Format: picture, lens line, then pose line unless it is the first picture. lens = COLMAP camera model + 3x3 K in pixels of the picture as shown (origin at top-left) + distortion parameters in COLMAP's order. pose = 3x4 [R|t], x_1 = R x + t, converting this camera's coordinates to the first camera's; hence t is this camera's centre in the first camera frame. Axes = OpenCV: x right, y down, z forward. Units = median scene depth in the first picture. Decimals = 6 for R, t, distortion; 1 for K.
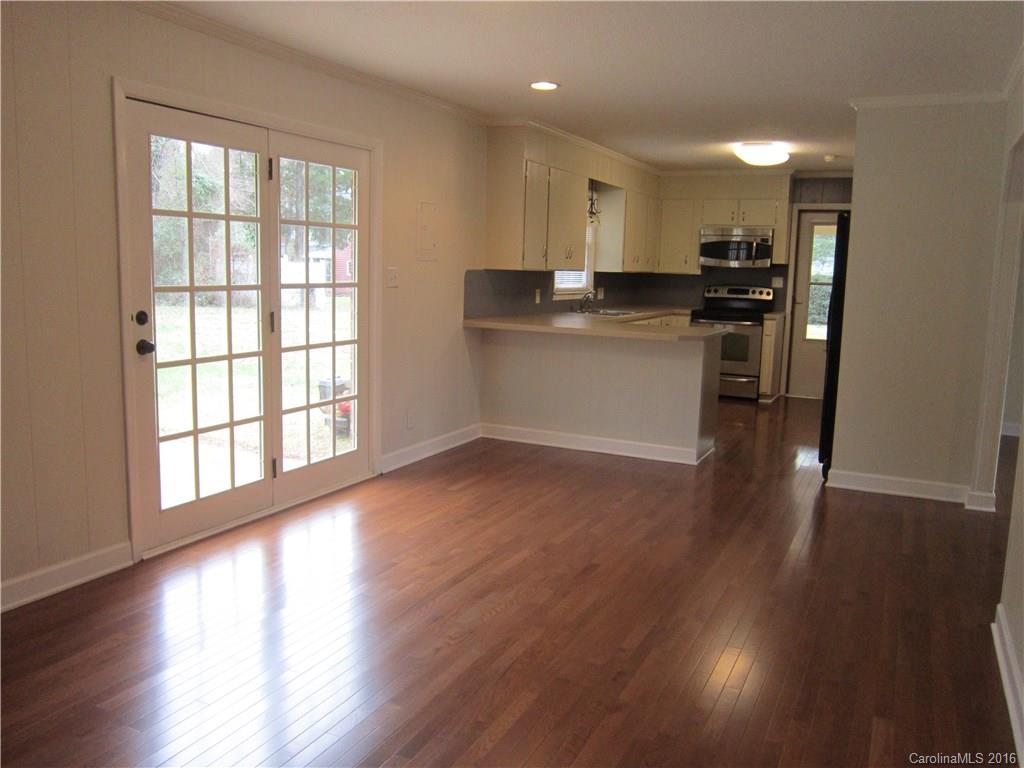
lens RADIAL K [[845.5, 0, 511.5], [0, 845.5, 383.9], [0, 0, 1]] dist [-0.053252, 0.010941]
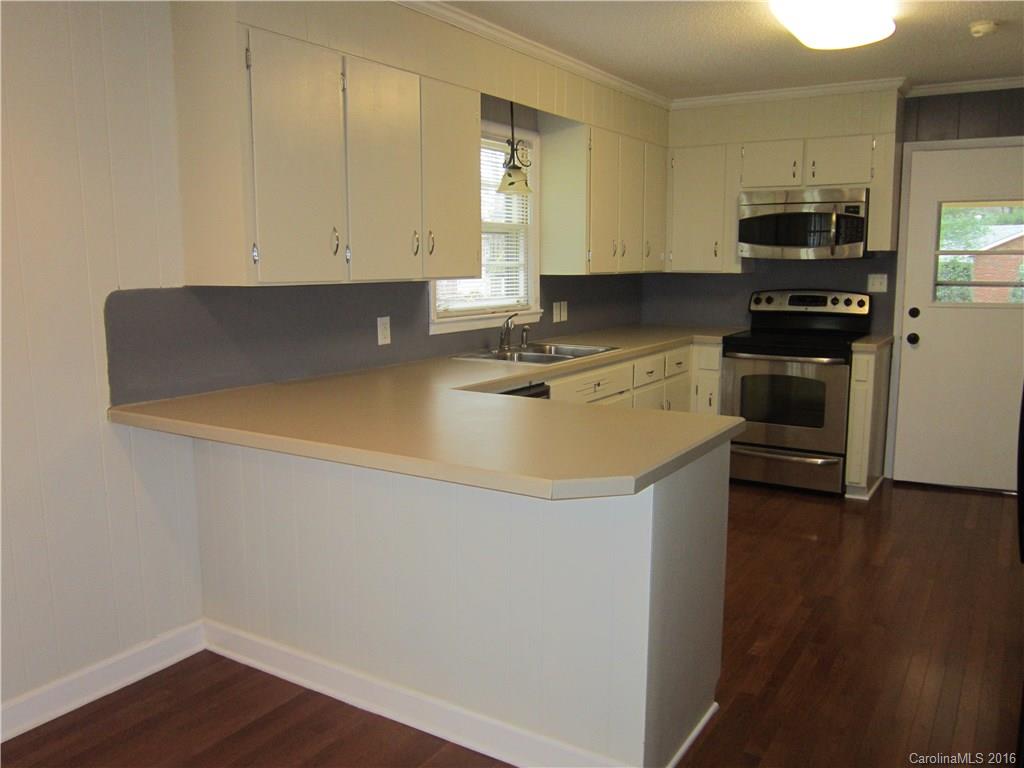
lens RADIAL K [[845.5, 0, 511.0], [0, 845.5, 388.1], [0, 0, 1]] dist [-0.053252, 0.010941]
pose [[0.993246, -0.015613, -0.114973, 0.136205], [0.016541, 0.999838, 0.007125, -0.058963], [0.114843, -0.008979, 0.993343, 0.414789]]
